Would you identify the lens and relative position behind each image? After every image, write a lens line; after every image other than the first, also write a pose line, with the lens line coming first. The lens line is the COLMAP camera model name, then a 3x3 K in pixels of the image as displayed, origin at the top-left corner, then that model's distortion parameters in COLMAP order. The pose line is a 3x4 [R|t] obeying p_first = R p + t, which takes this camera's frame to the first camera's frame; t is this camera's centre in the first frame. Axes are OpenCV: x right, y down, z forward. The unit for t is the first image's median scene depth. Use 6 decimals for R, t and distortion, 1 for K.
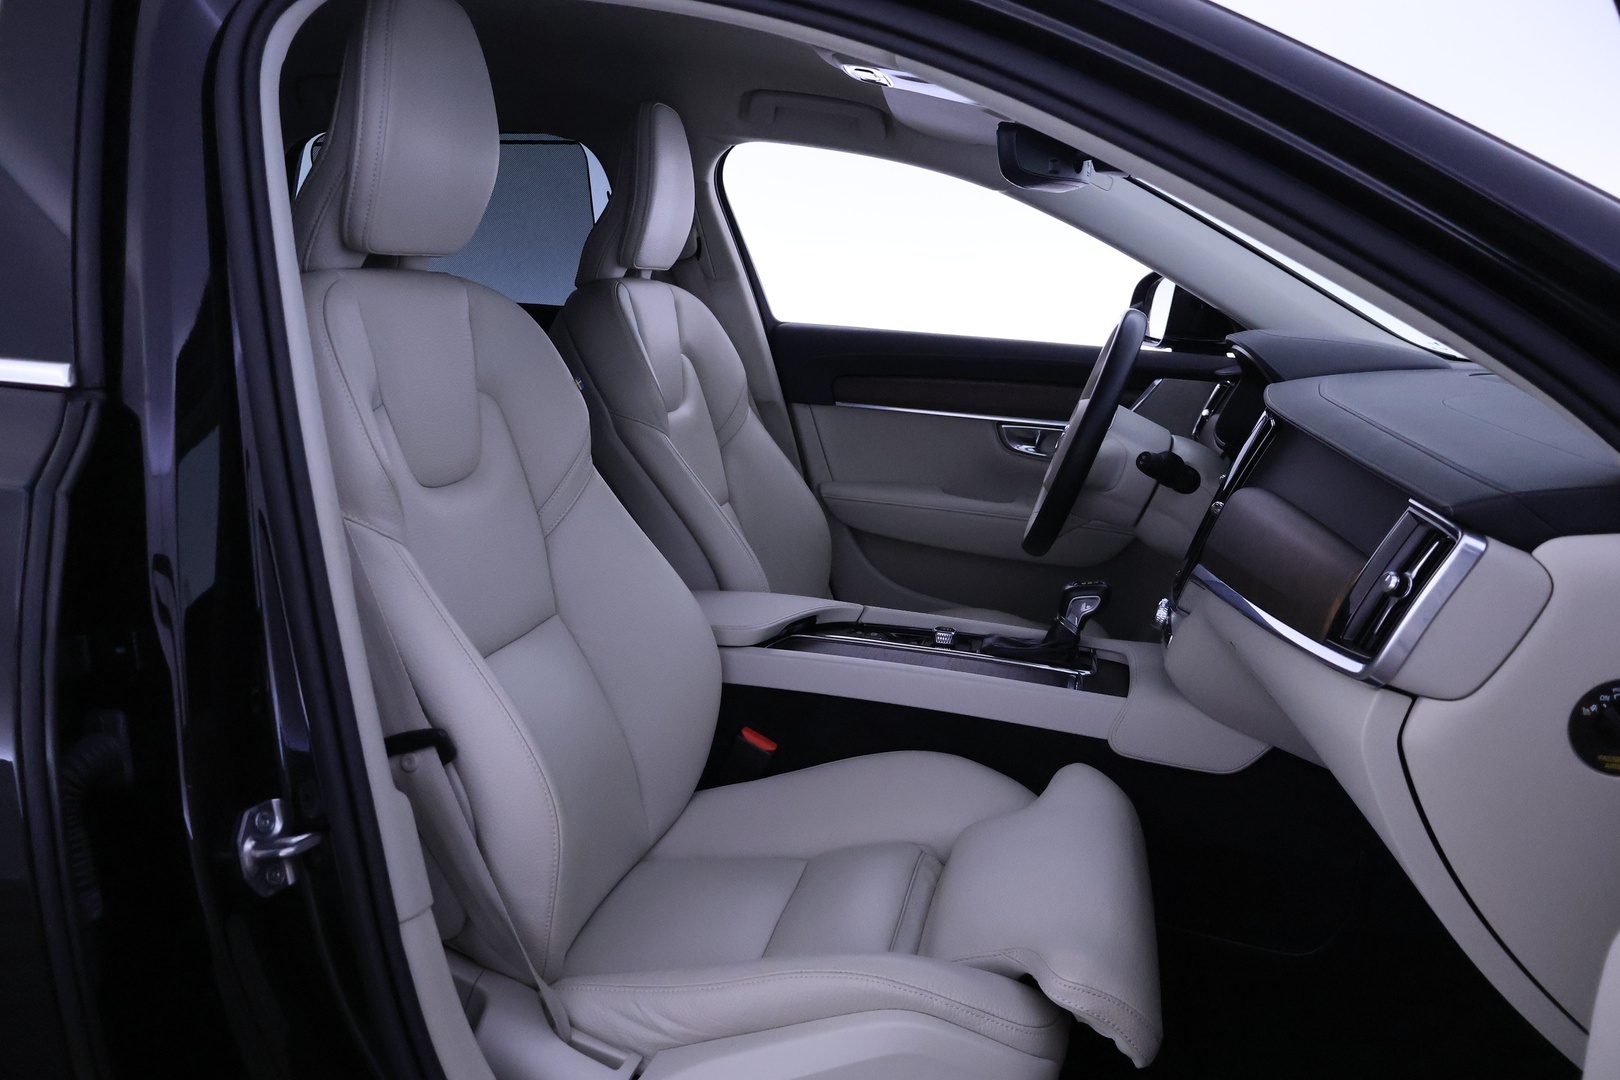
lens RADIAL K [[1316.8, 0, 811.9], [0, 1316.8, 538.4], [0, 0, 1]] dist [0.000734, -0.008895]
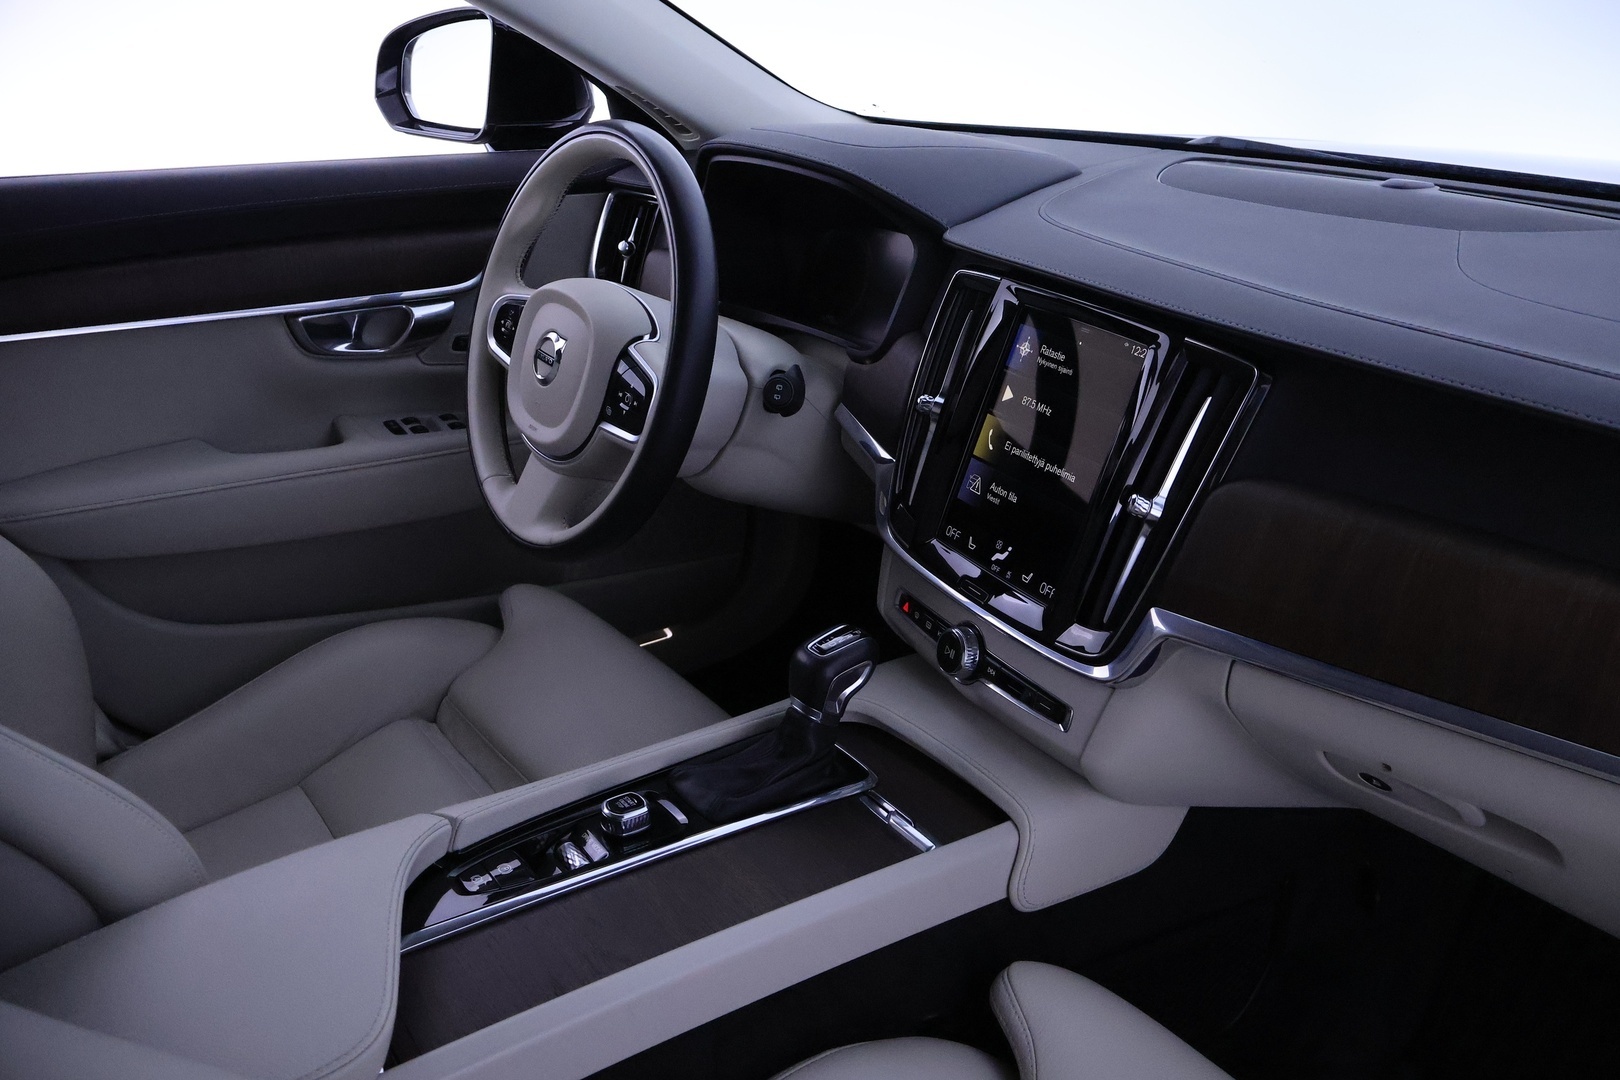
lens RADIAL K [[1316.8, 0, 806.7], [0, 1316.8, 549.4], [0, 0, 1]] dist [0.000734, -0.008895]
pose [[0.681541, -0.333655, 0.651288, -0.117879], [0.170017, 0.937849, 0.302546, -0.128533], [-0.711756, -0.095468, 0.695909, 0.418741]]
